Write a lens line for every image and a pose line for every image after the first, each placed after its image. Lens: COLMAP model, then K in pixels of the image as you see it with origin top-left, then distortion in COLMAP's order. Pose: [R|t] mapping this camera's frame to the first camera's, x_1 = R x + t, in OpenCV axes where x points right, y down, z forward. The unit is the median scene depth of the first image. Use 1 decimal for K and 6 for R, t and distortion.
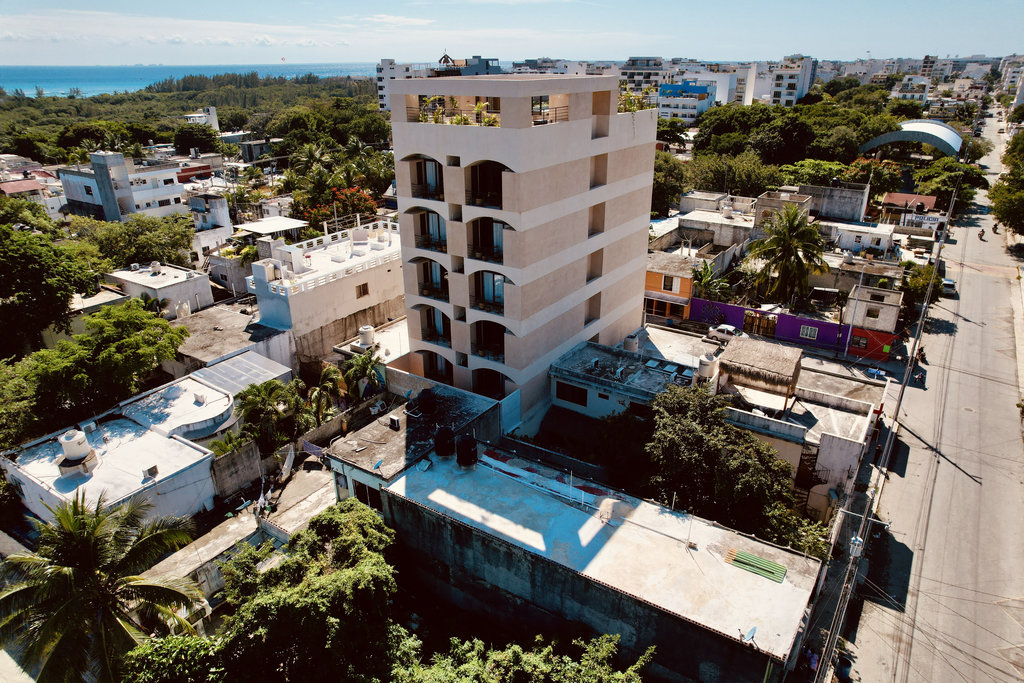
lens RADIAL K [[651.0, 0, 516.5], [0, 651.0, 341.8], [0, 0, 1]] dist [-0.060270, 0.046241]
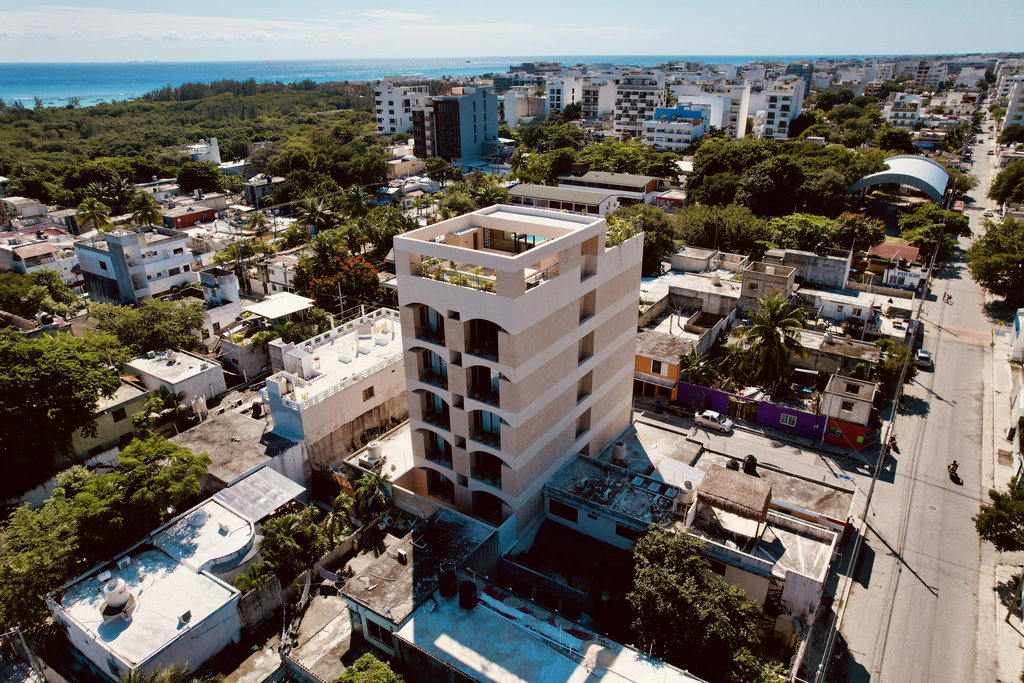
lens RADIAL K [[651.0, 0, 516.8], [0, 651.0, 341.1], [0, 0, 1]] dist [-0.060270, 0.046241]
pose [[0.999982, -0.005586, 0.002176, 0.005104], [0.005575, 0.999970, 0.005384, -0.179933], [-0.002206, -0.005372, 0.999983, -0.073039]]
